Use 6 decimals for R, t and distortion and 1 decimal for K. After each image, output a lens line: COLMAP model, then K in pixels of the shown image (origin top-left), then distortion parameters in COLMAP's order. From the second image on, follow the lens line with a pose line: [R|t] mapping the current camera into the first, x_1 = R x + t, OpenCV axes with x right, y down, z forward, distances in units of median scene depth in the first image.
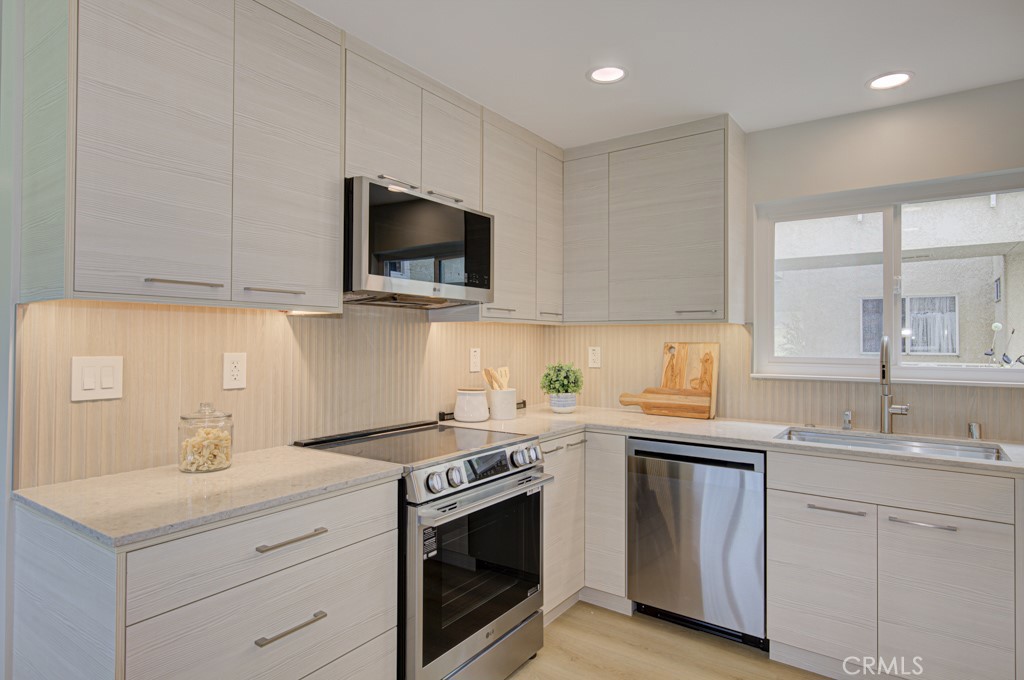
lens RADIAL K [[571.1, 0, 512.5], [0, 571.1, 335.9], [0, 0, 1]] dist [0.008668, 0.000748]
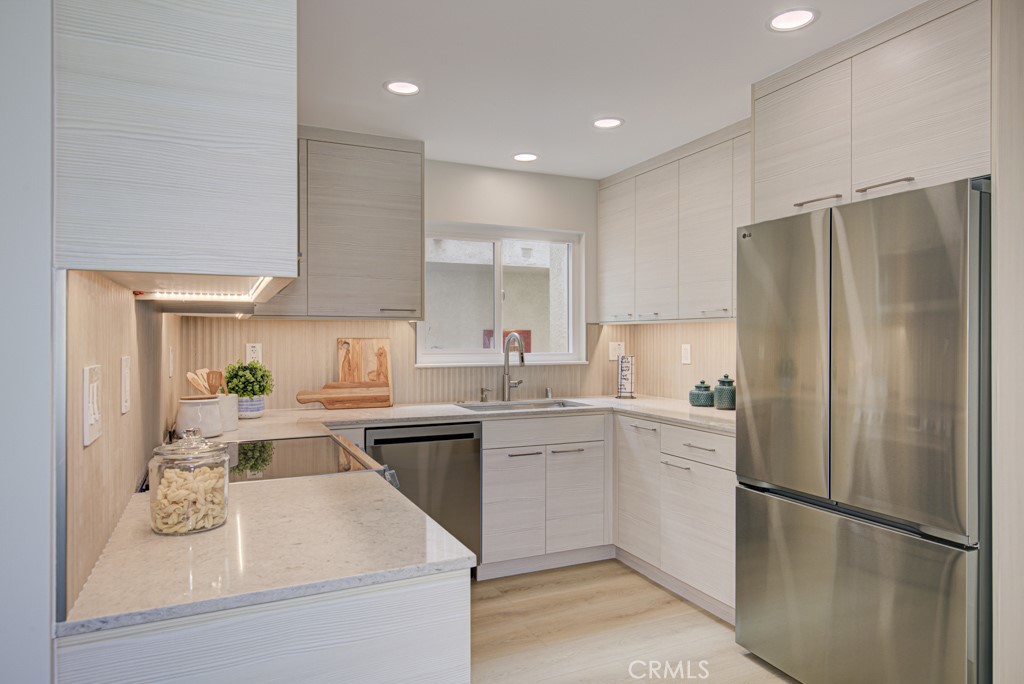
lens RADIAL K [[629.2, 0, 511.4], [0, 629.2, 342.0], [0, 0, 1]] dist [0.010100, 0.002627]
pose [[0.509055, -0.008908, 0.860688, -0.577594], [-0.004437, 0.999906, 0.012973, 0.002716], [-0.860722, -0.010423, 0.508968, 0.169573]]
